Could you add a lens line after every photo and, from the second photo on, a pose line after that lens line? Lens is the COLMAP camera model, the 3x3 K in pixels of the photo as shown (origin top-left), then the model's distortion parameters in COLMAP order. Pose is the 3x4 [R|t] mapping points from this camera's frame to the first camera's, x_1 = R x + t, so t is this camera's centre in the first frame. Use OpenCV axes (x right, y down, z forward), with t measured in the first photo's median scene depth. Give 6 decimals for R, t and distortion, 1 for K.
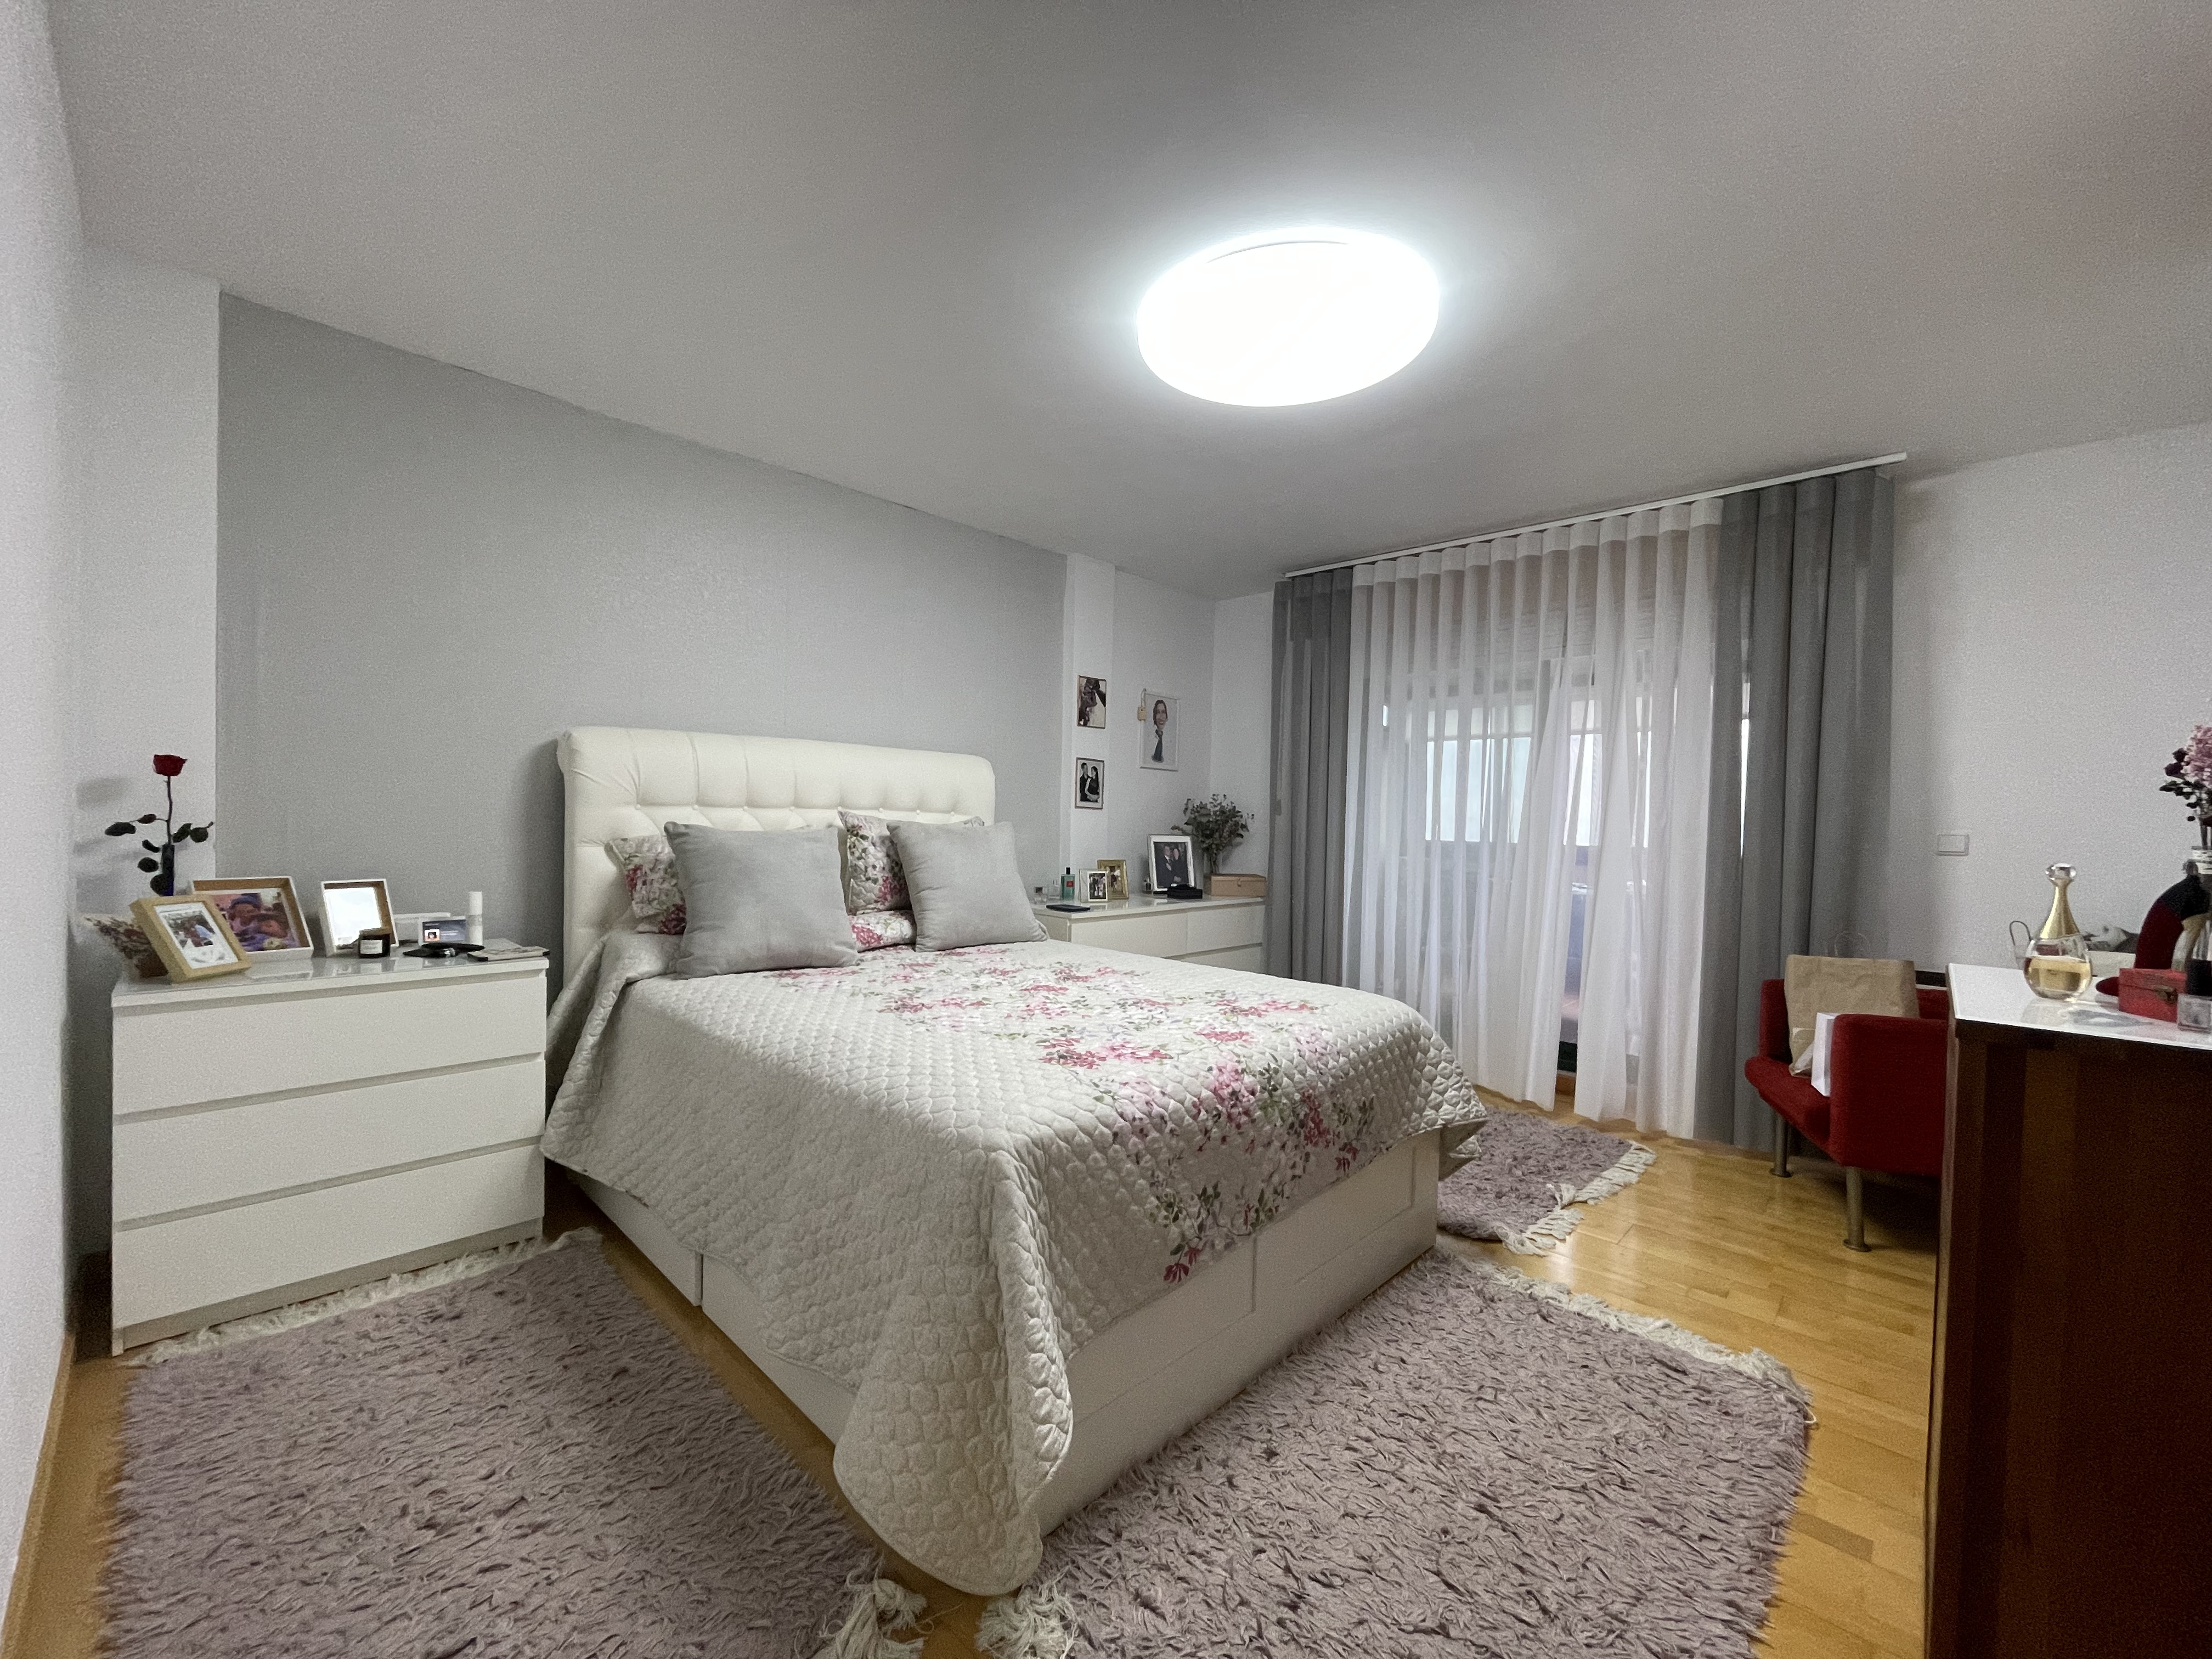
lens RADIAL K [[894.2, 0, 1105.7], [0, 894.2, 837.7], [0, 0, 1]] dist [0.000833, 0.000030]
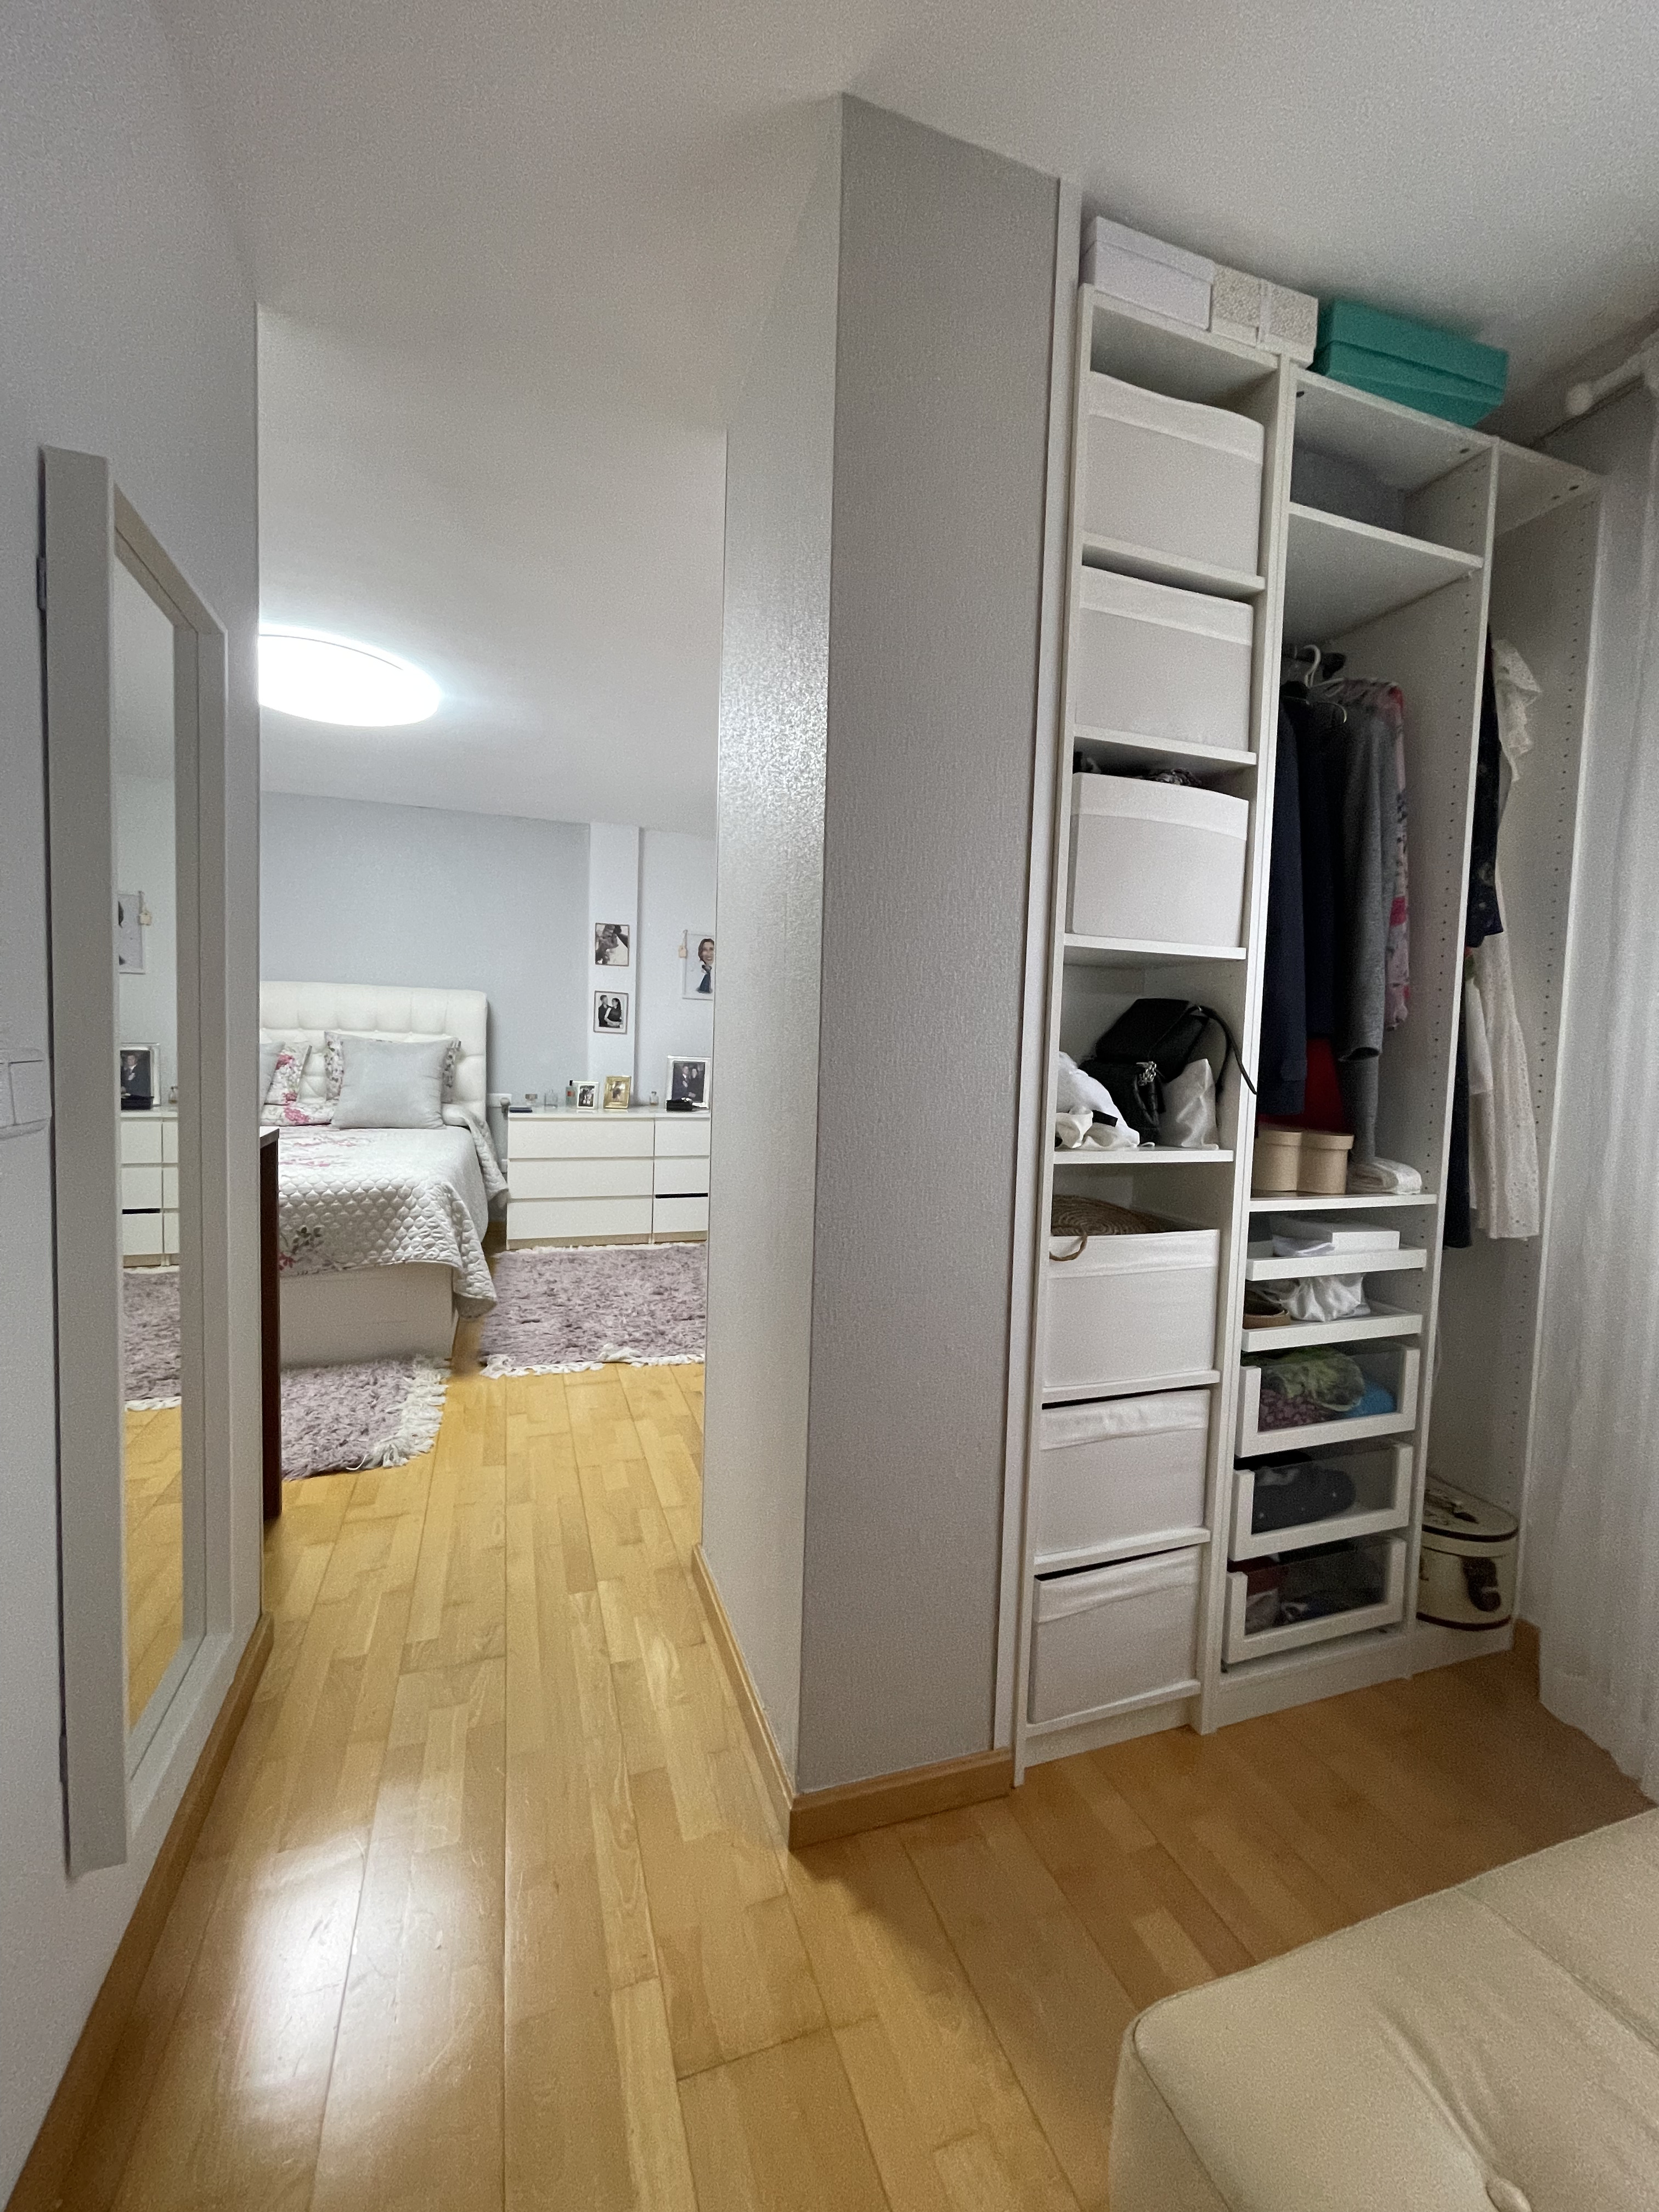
lens RADIAL K [[894.2, 0, 826.9], [0, 894.2, 1098.1], [0, 0, 1]] dist [0.000833, 0.000030]
pose [[0.892671, 0.030695, -0.449663, 0.790201], [-0.019988, 0.999393, 0.028540, 0.014916], [0.450266, -0.016489, 0.892742, 0.052834]]
